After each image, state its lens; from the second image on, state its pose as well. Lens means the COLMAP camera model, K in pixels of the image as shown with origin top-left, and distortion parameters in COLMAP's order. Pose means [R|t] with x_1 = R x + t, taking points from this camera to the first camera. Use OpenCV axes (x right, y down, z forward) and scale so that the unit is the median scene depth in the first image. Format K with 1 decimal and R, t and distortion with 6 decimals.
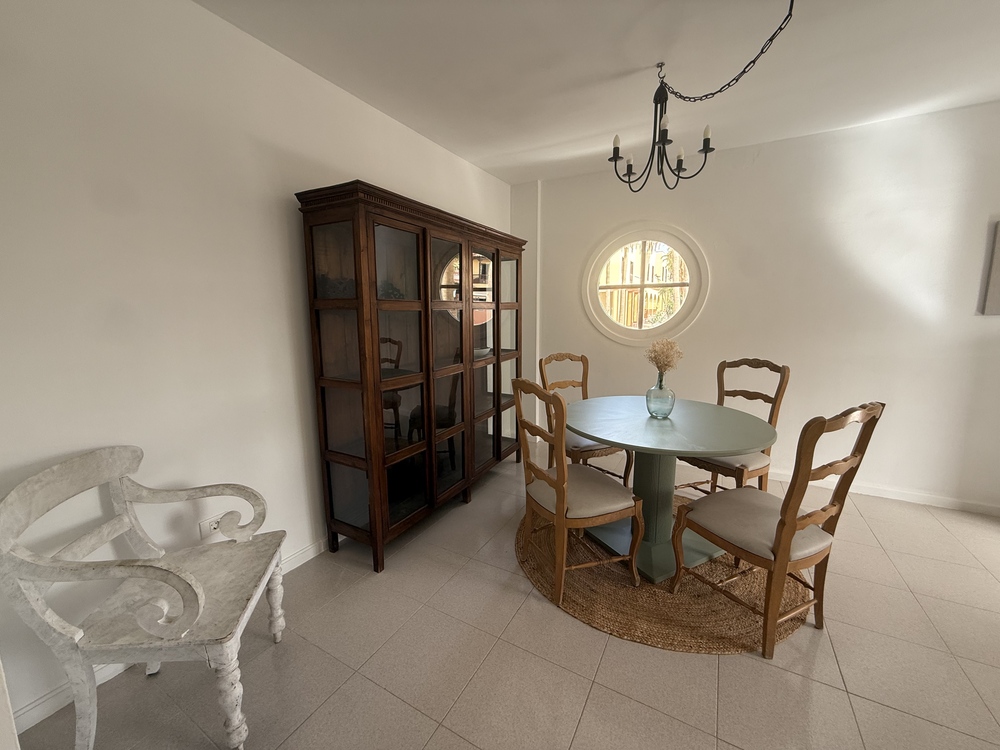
lens RADIAL K [[398.1, 0, 494.0], [0, 398.1, 374.6], [0, 0, 1]] dist [-0.001486, 0.000413]
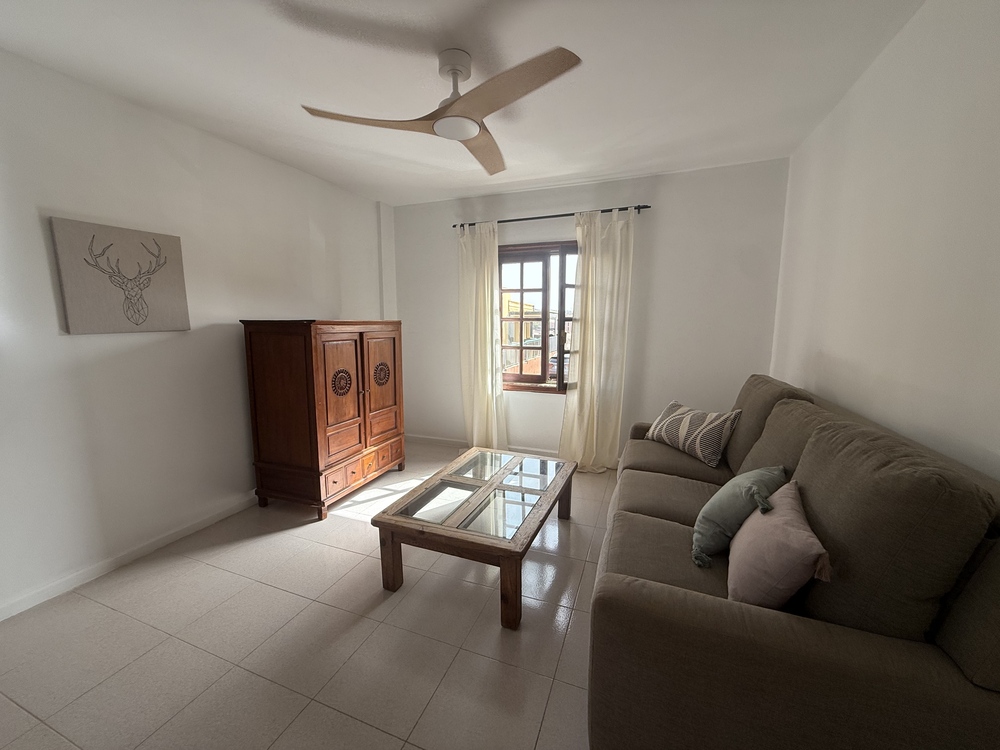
lens RADIAL K [[398.1, 0, 496.4], [0, 398.1, 374.1], [0, 0, 1]] dist [-0.001486, 0.000413]
pose [[-0.149788, -0.119519, 0.981468, 0.295231], [0.157074, 0.977184, 0.142969, -0.049743], [-0.976161, 0.175578, -0.127597, 0.266426]]
